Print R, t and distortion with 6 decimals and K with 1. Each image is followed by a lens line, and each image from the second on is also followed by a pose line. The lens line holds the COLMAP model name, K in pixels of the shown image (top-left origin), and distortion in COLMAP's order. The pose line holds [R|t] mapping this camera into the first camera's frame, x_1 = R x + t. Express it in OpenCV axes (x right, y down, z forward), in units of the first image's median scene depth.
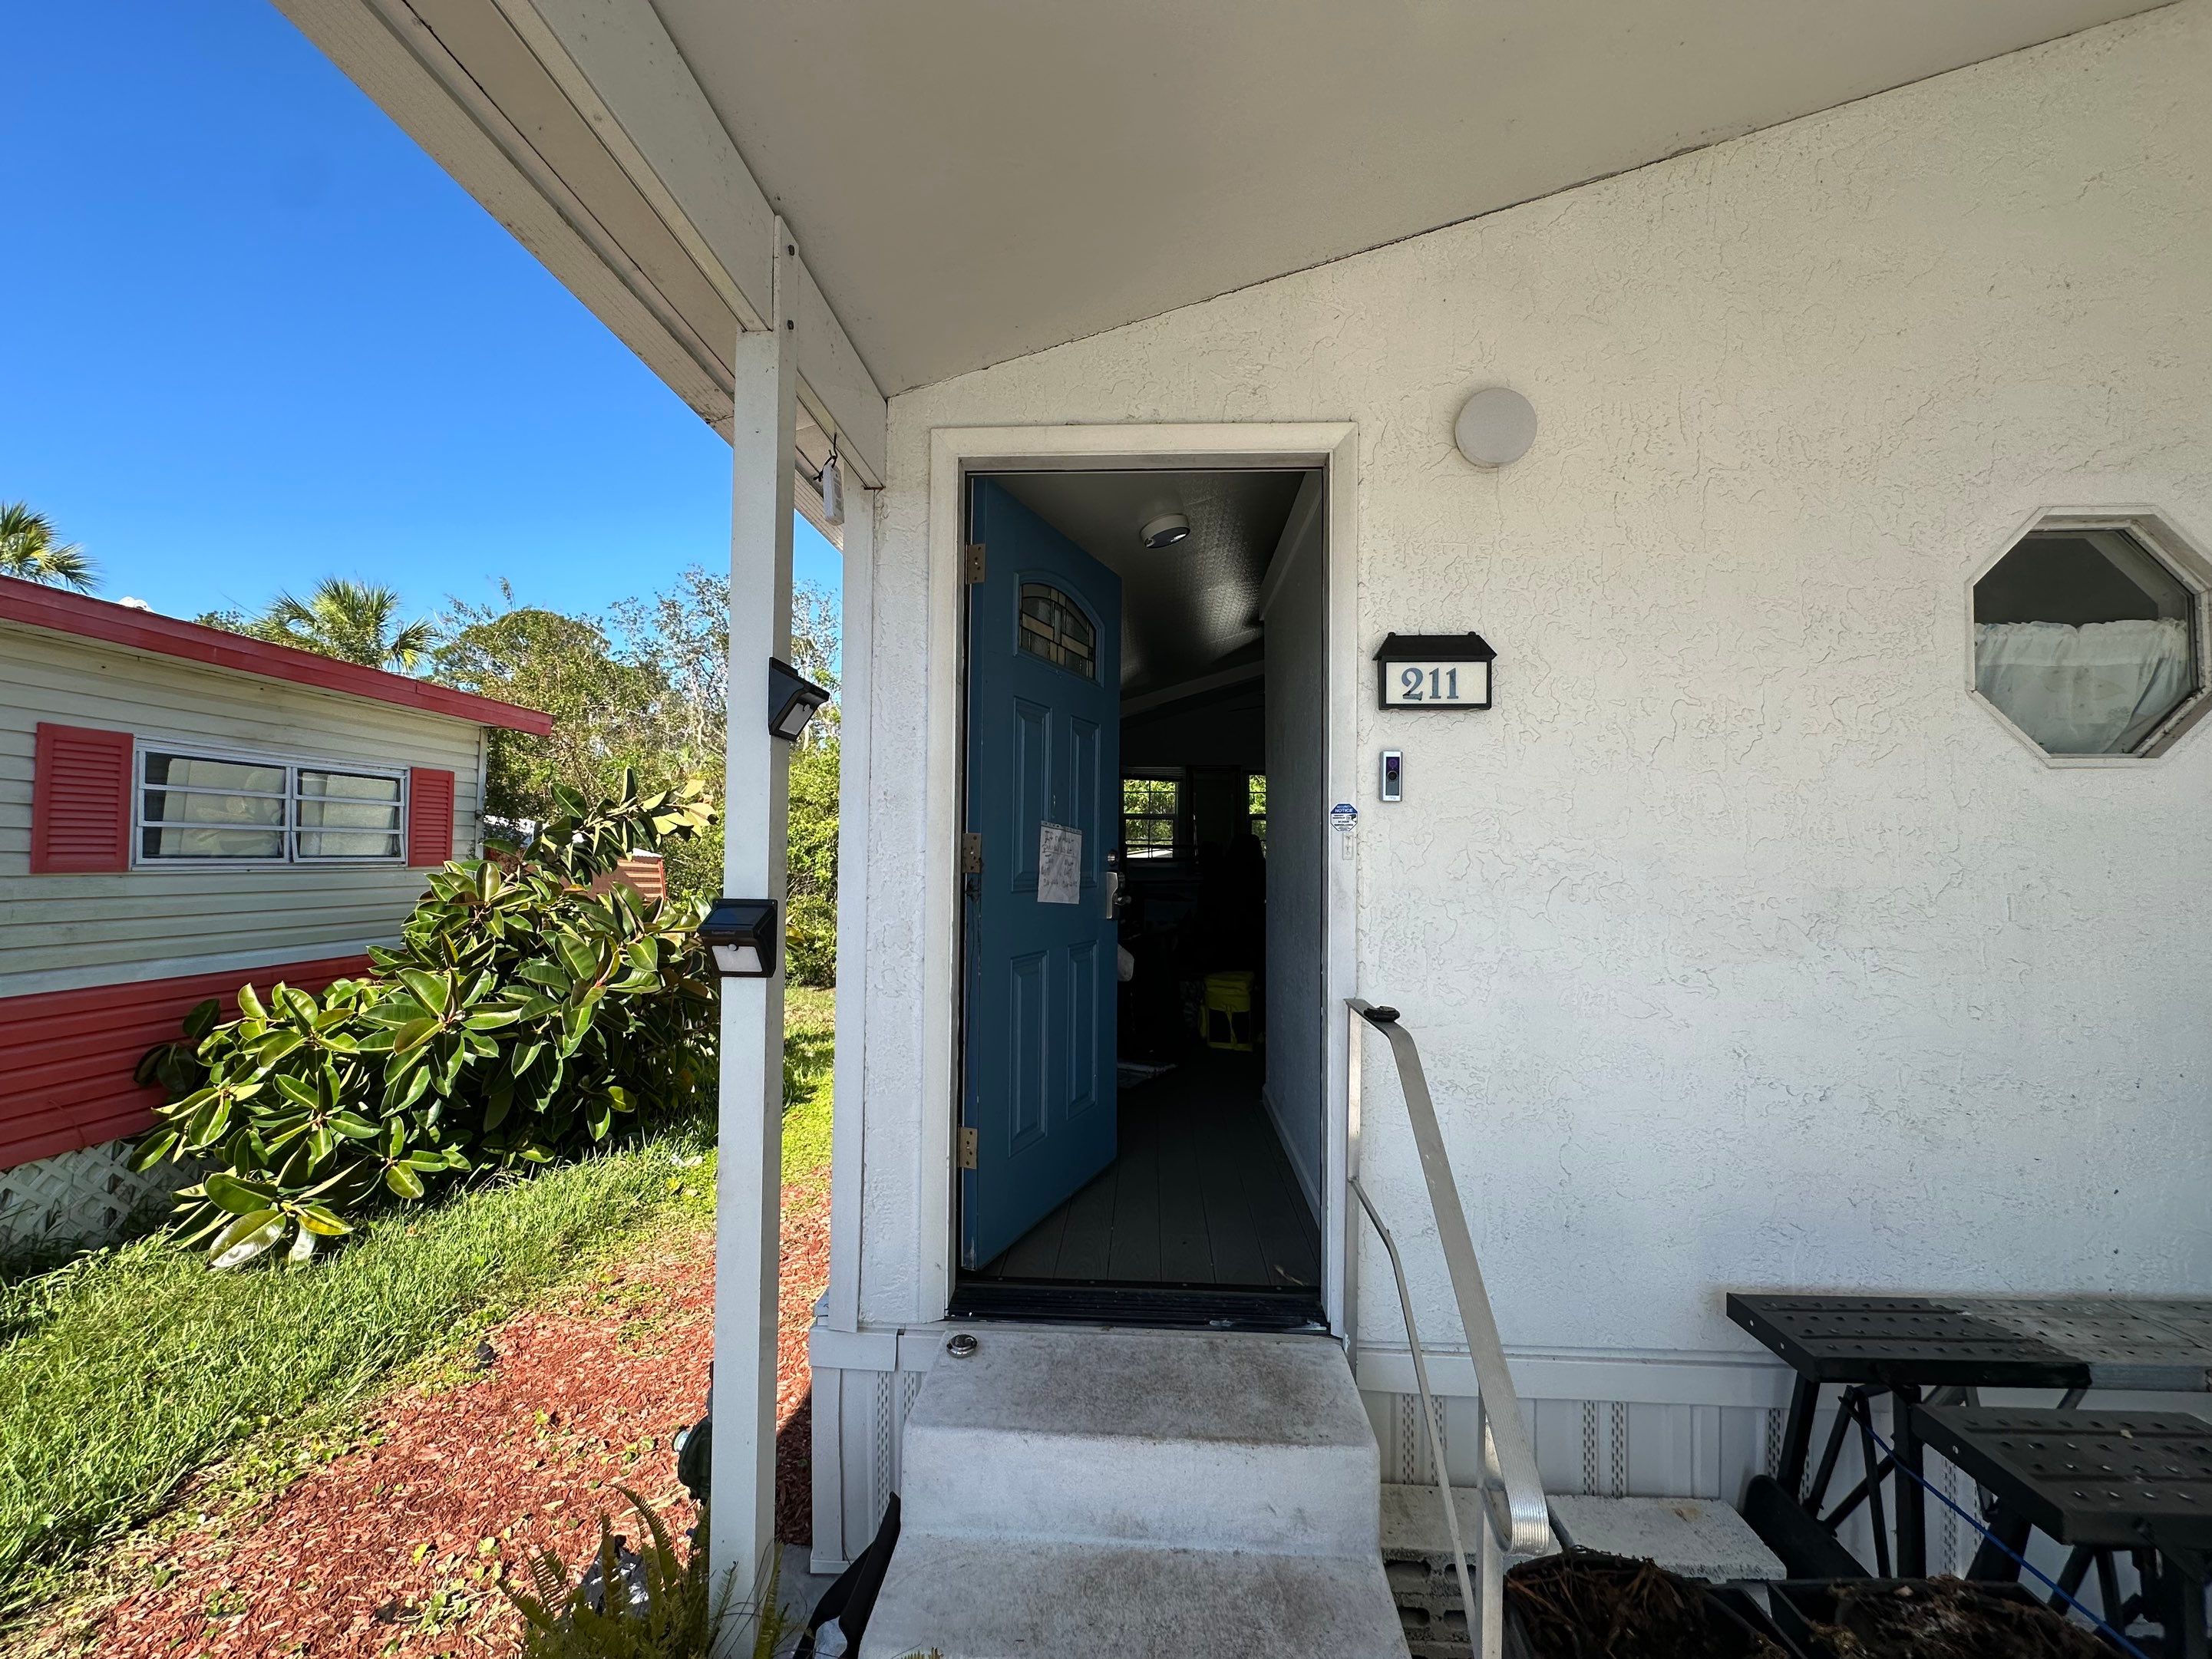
lens RADIAL K [[883.6, 0, 1106.2], [0, 883.6, 831.1], [0, 0, 1]] dist [0.000372, 0.000069]
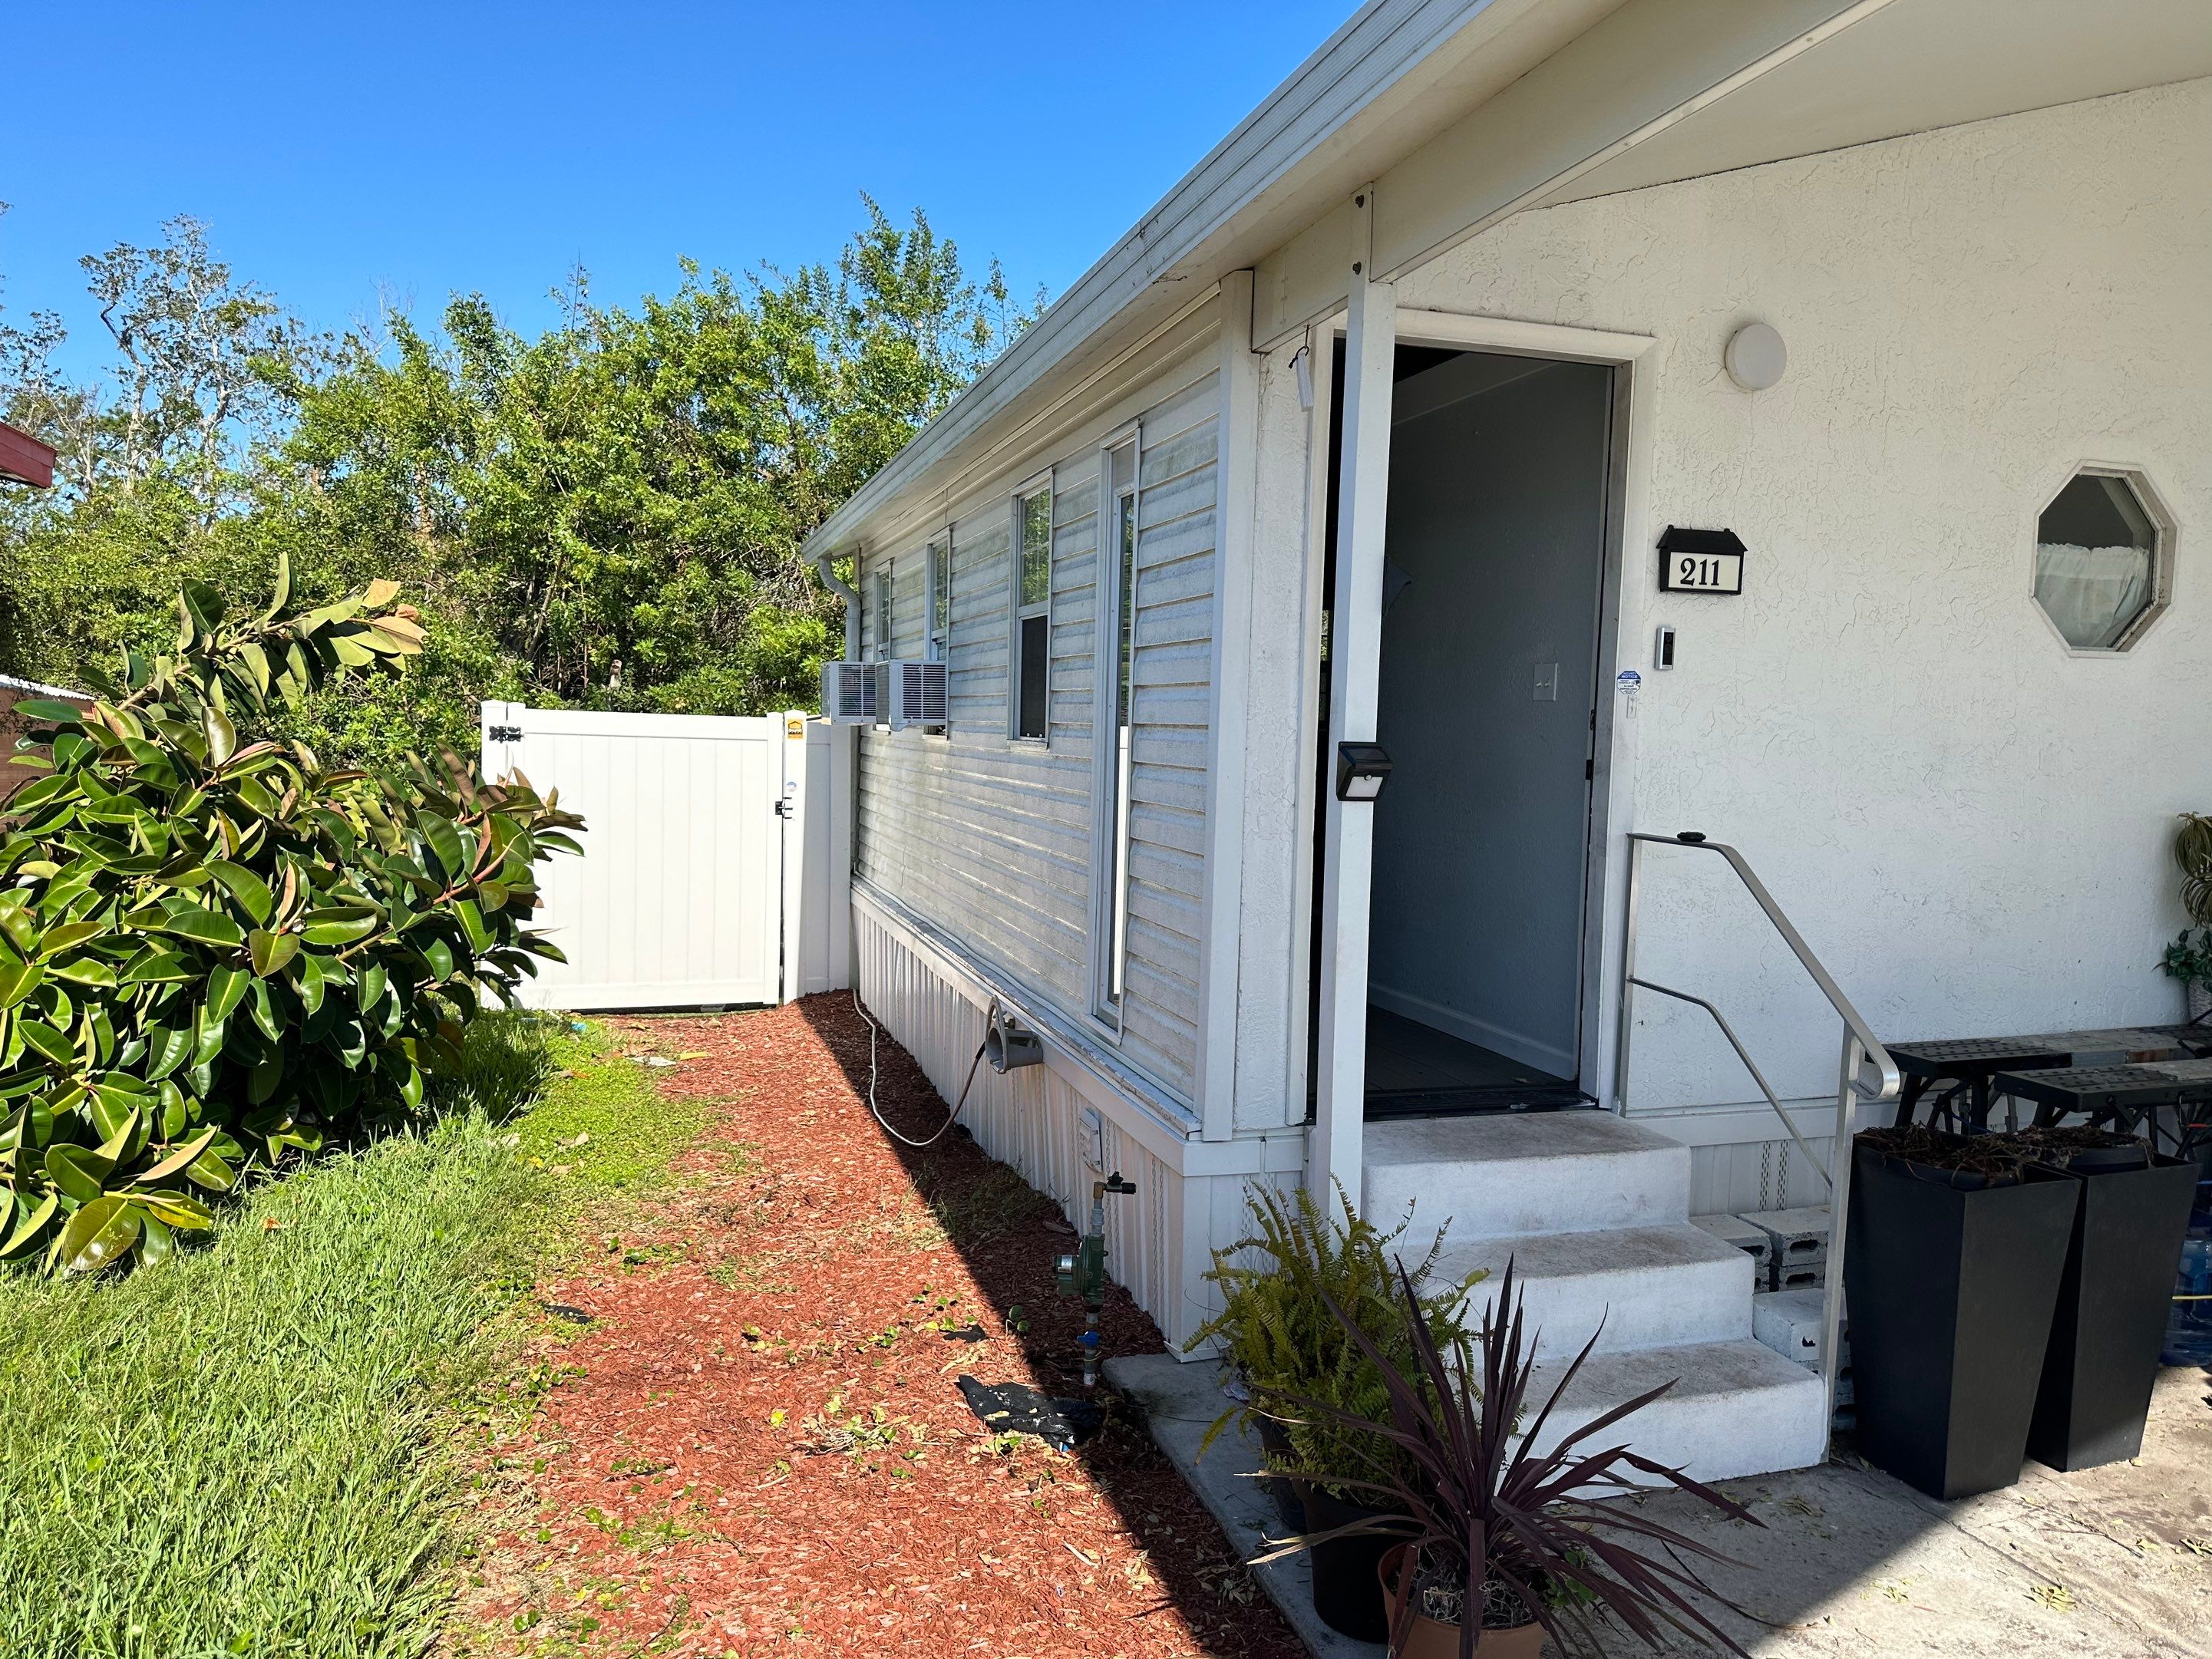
lens RADIAL K [[1548.6, 0, 1119.6], [0, 1548.6, 834.8], [0, 0, 1]] dist [0.058446, -0.068293]
pose [[0.934478, -0.011600, 0.355833, -1.092015], [-0.025468, 0.994730, 0.099312, -0.001709], [-0.355110, -0.101868, 0.929258, -0.704043]]
